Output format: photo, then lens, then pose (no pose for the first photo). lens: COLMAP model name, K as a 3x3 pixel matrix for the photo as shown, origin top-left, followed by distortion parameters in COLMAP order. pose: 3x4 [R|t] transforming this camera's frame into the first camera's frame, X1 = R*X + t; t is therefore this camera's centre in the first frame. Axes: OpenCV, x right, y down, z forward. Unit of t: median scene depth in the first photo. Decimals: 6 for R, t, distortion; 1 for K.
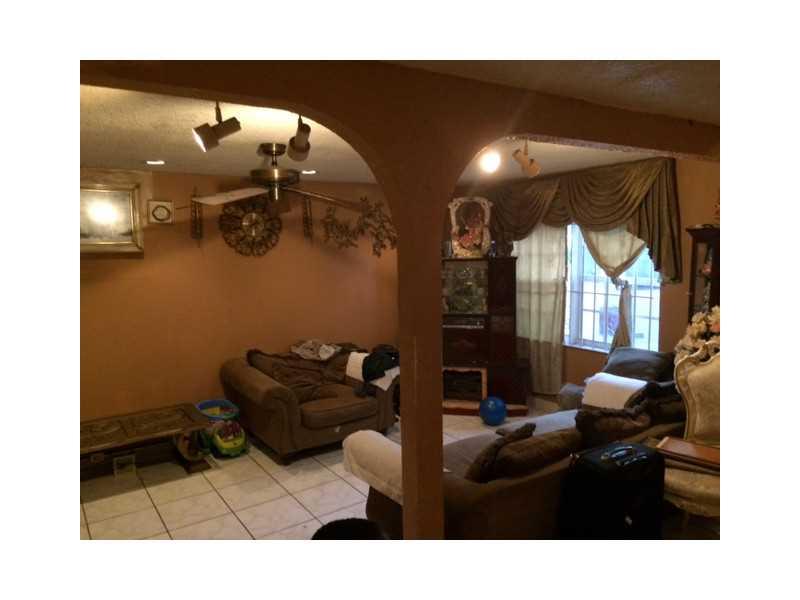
lens RADIAL K [[546.3, 0, 398.0], [0, 546.3, 299.4], [0, 0, 1]] dist [-0.000821, -0.000219]
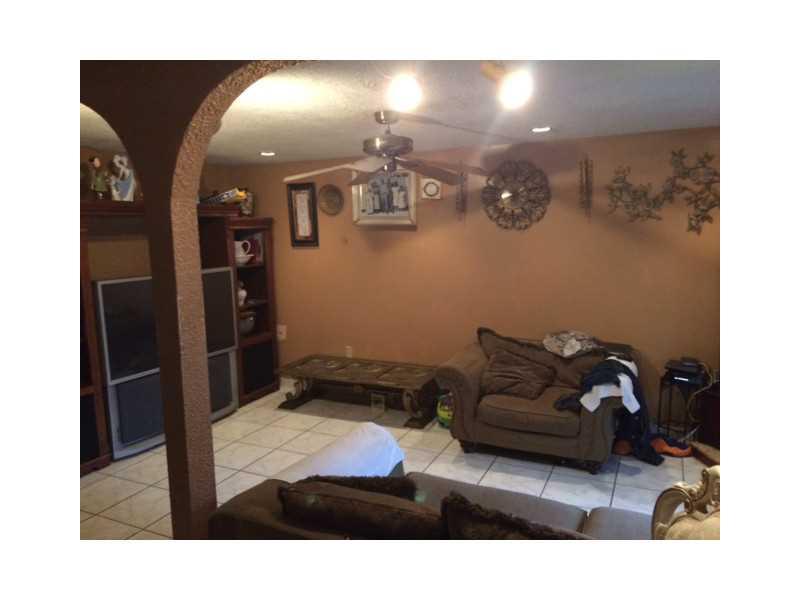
lens RADIAL K [[546.3, 0, 398.0], [0, 546.3, 299.6], [0, 0, 1]] dist [-0.000821, -0.000219]
pose [[0.480879, 0.124562, -0.867894, 0.458089], [-0.078709, 0.991993, 0.098762, -0.037668], [0.873247, 0.020819, 0.486833, 0.374816]]
